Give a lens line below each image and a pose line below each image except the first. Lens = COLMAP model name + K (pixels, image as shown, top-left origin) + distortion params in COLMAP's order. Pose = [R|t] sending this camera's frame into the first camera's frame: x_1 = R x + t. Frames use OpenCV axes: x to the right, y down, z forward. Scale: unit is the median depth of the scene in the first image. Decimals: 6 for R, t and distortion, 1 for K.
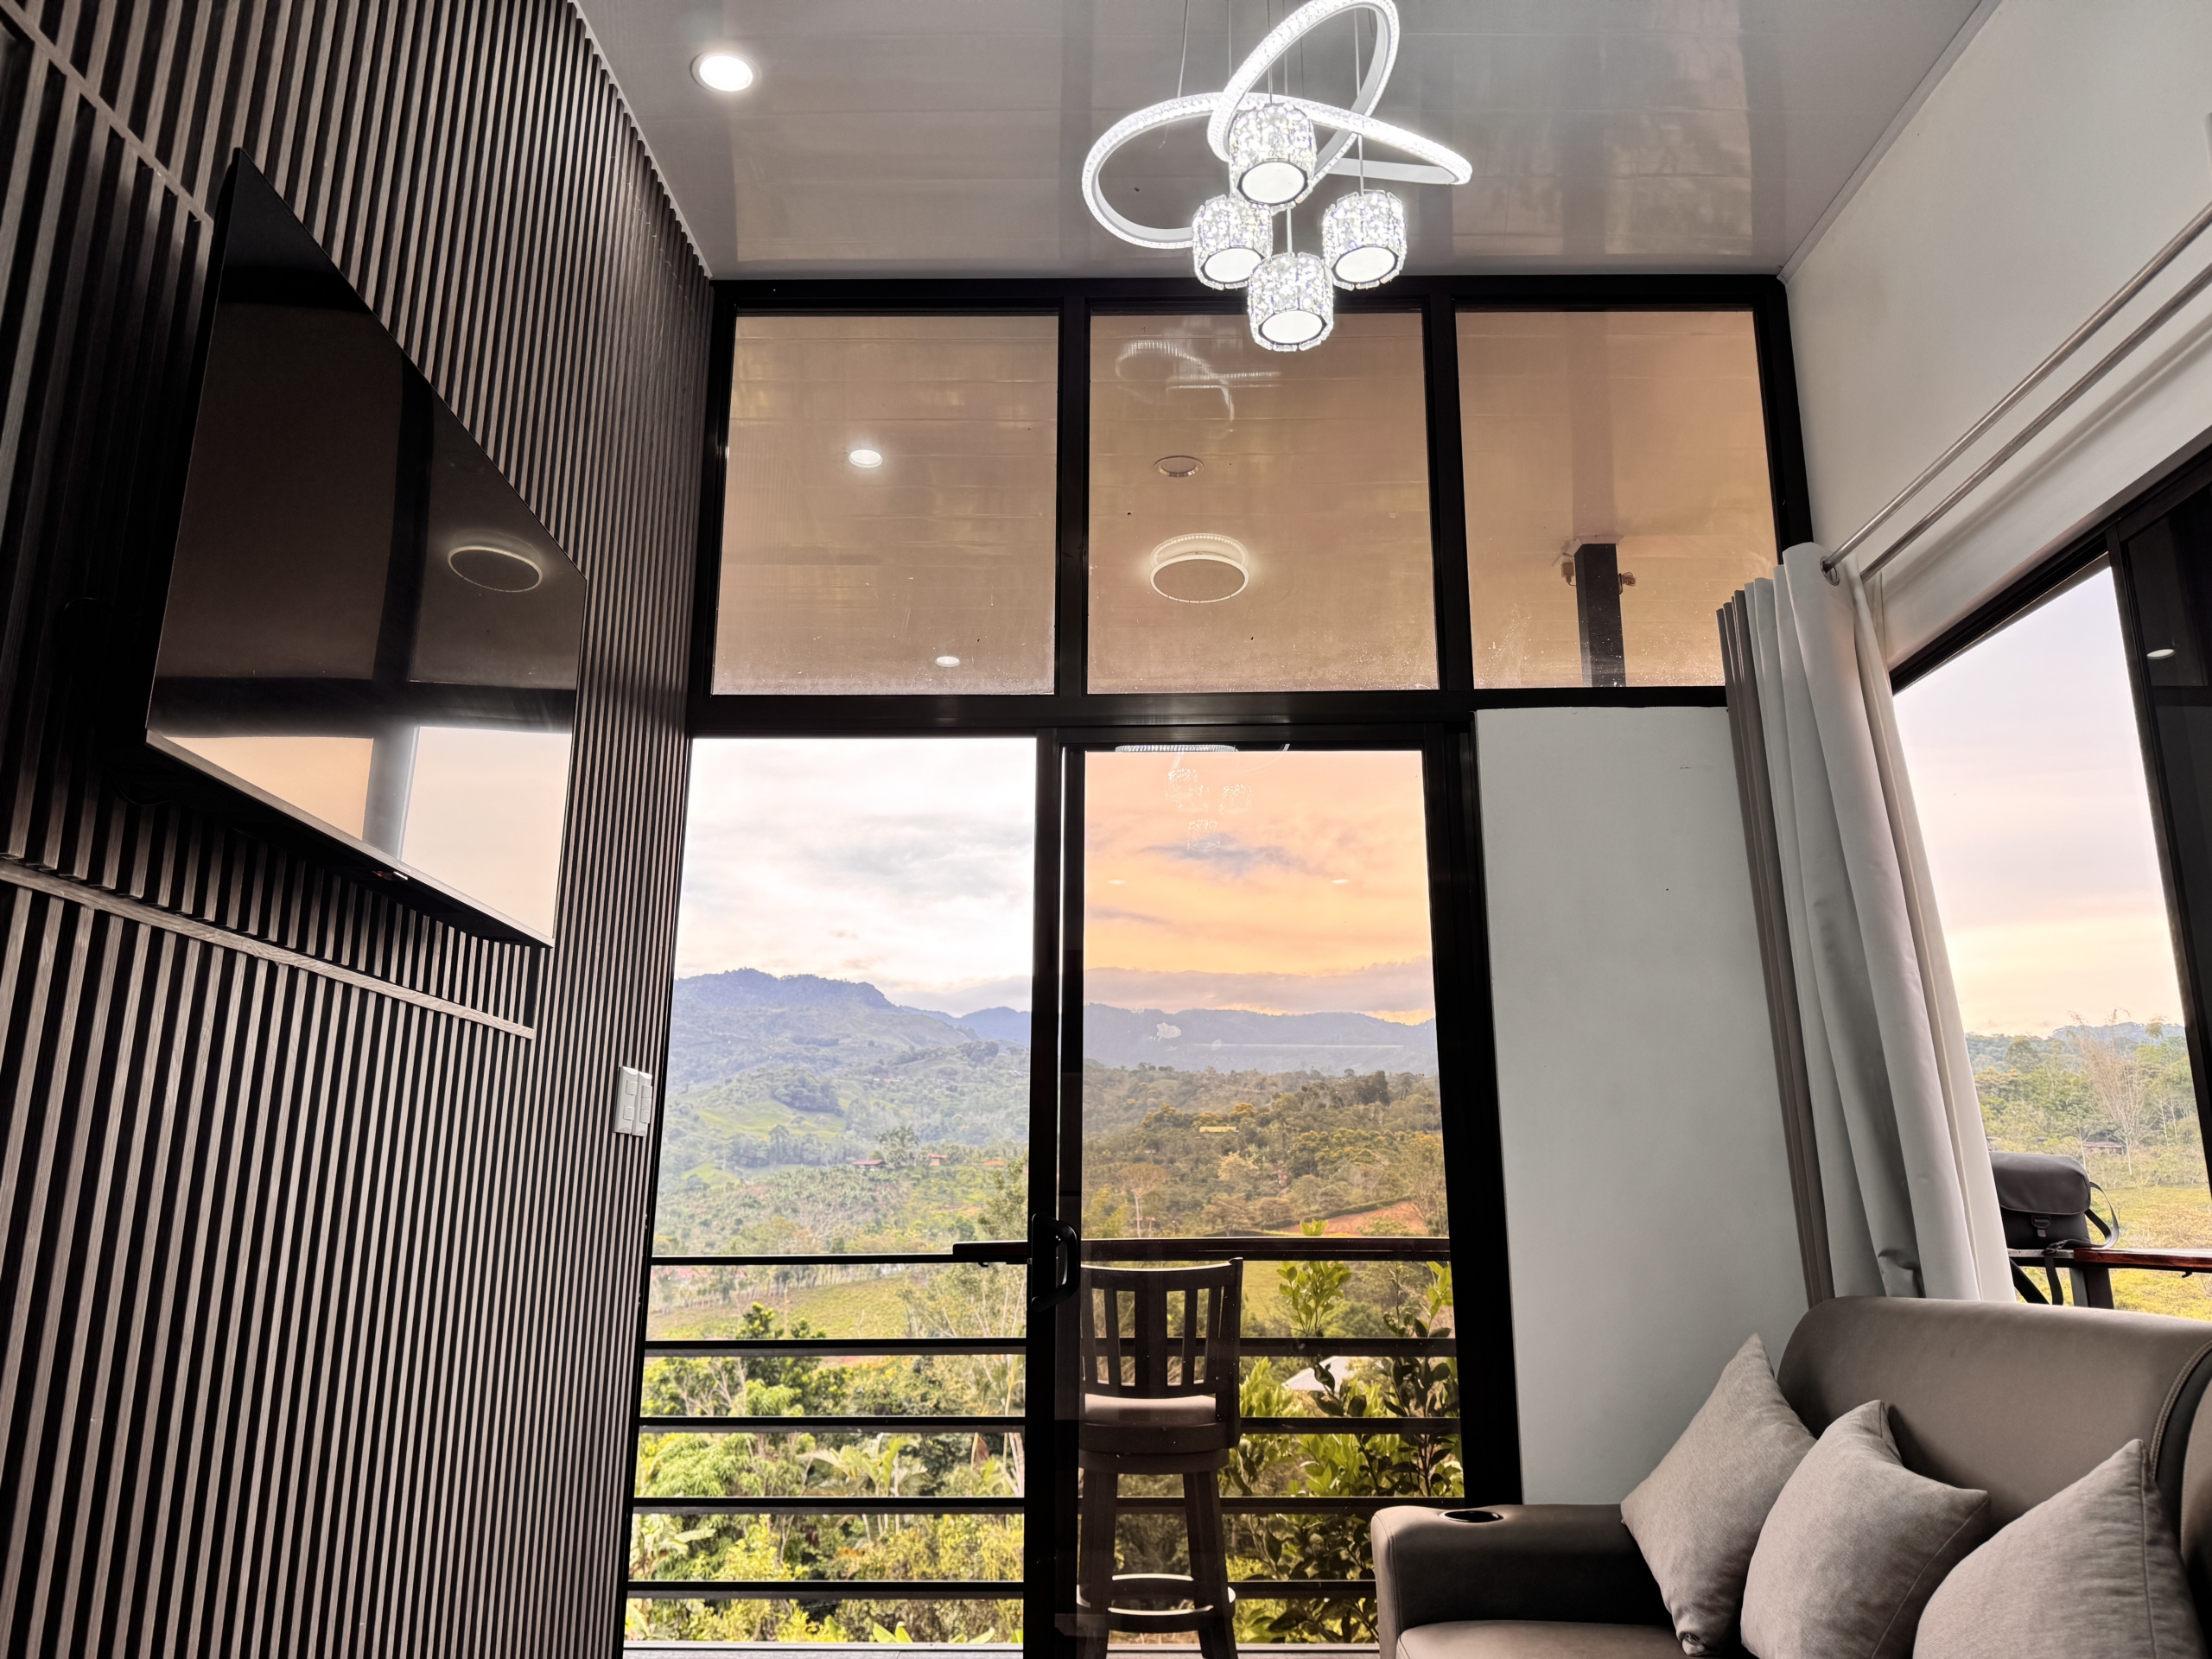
lens RADIAL K [[1578.0, 0, 1113.0], [0, 1578.0, 837.2], [0, 0, 1]] dist [0.042779, -0.038555]
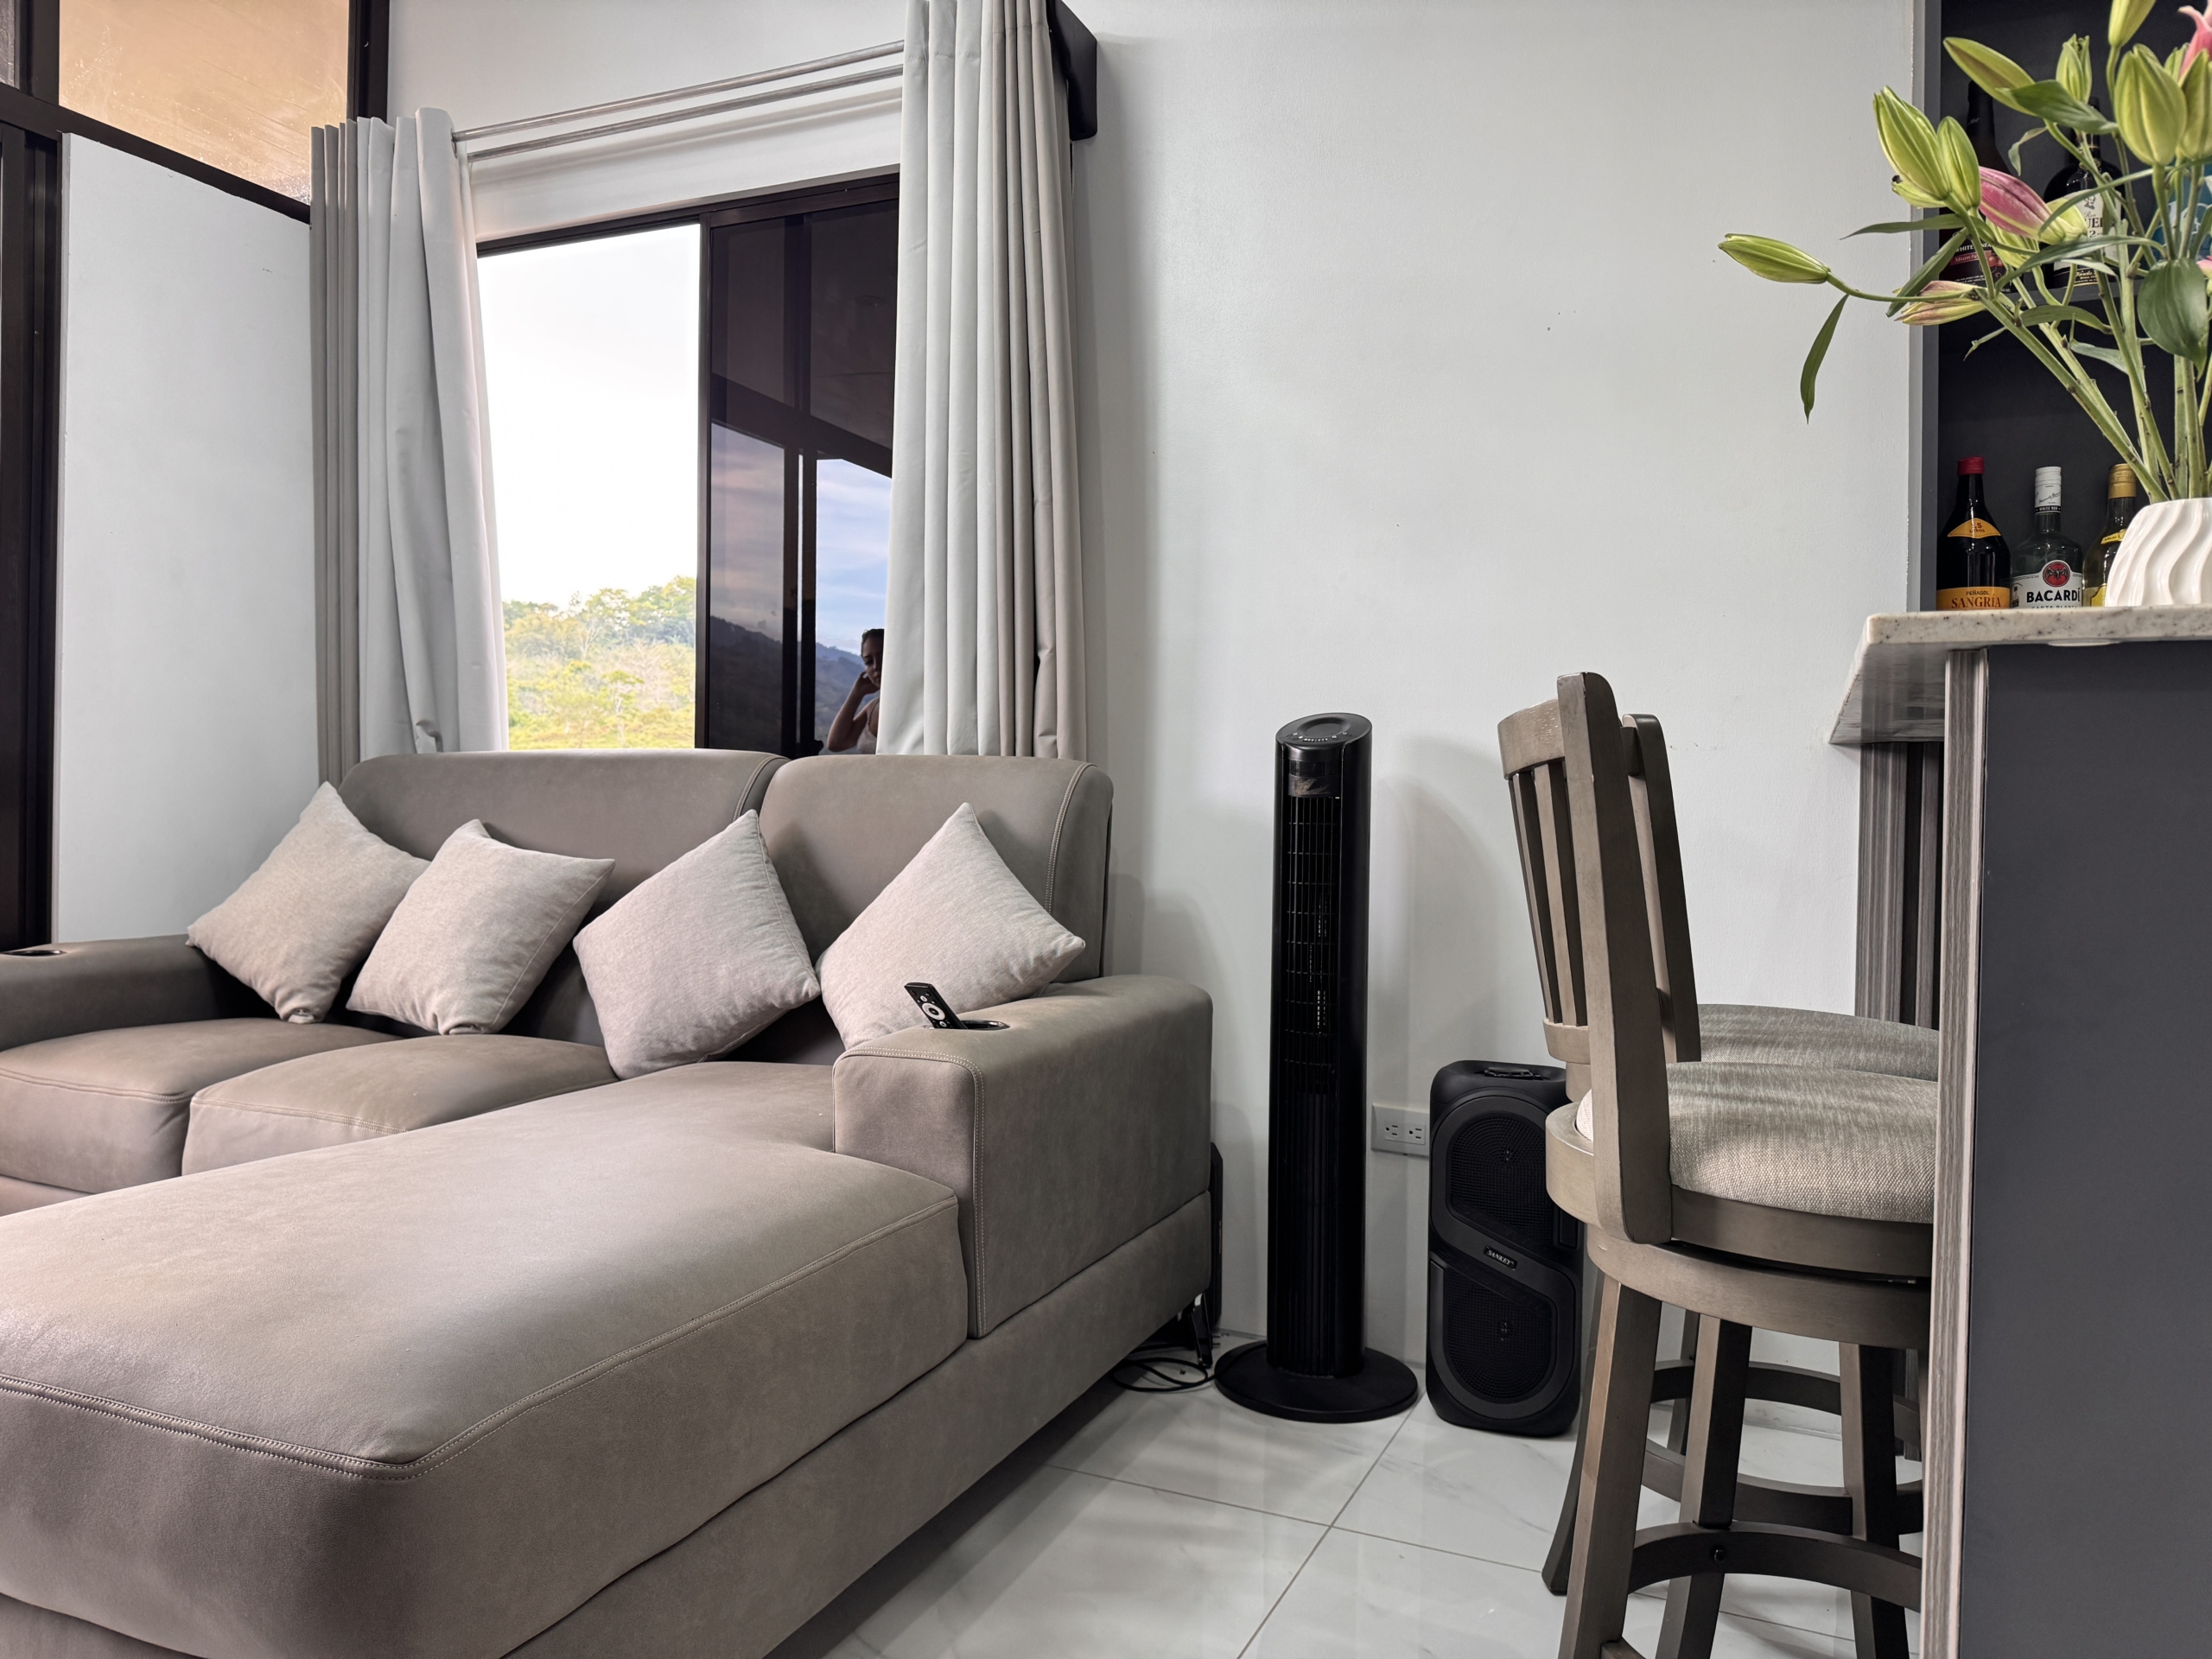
lens RADIAL K [[1578.0, 0, 1102.9], [0, 1578.0, 839.3], [0, 0, 1]] dist [0.042779, -0.038555]
pose [[0.403354, -0.008725, 0.915002, -0.194756], [-0.229906, 0.966911, 0.110568, 0.038896], [-0.885691, -0.254963, 0.388002, 0.008425]]
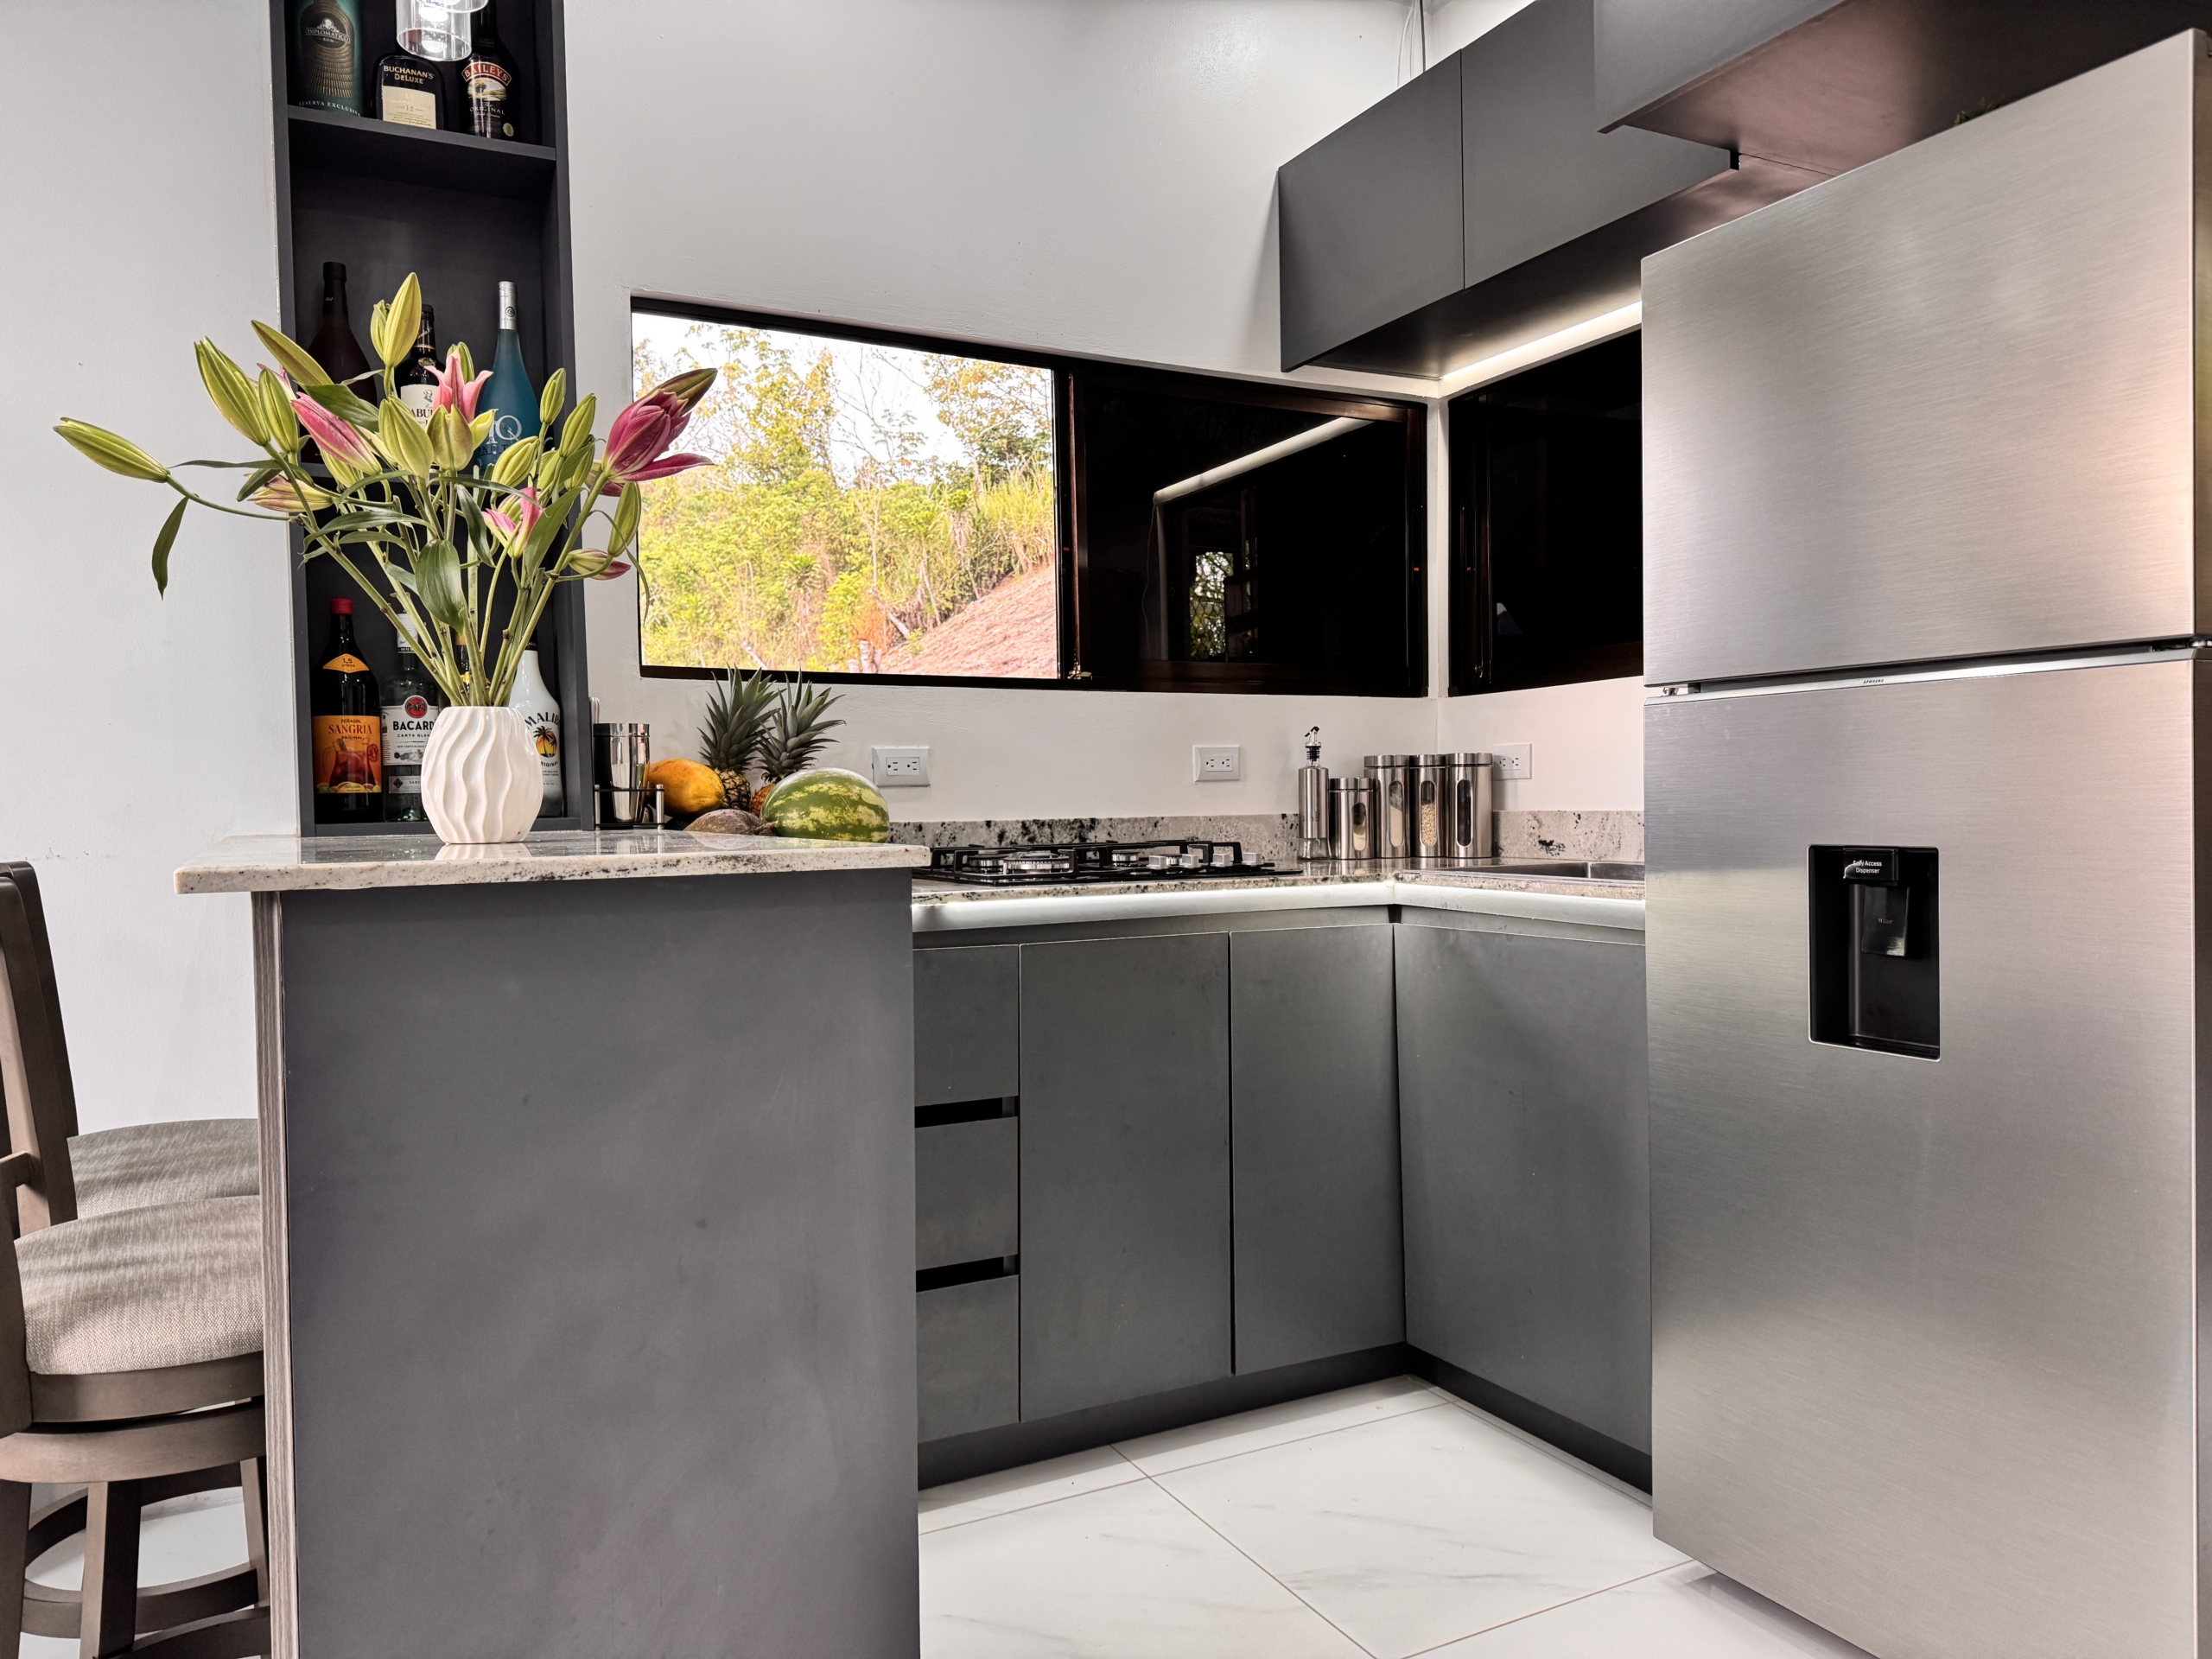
lens RADIAL K [[1578.0, 0, 1092.0], [0, 1578.0, 833.8], [0, 0, 1]] dist [0.042779, -0.038555]
pose [[-0.452852, -0.017783, 0.891408, -0.237152], [-0.198796, 0.976646, -0.081508, 0.003340], [-0.869140, -0.214119, -0.445811, -0.002124]]
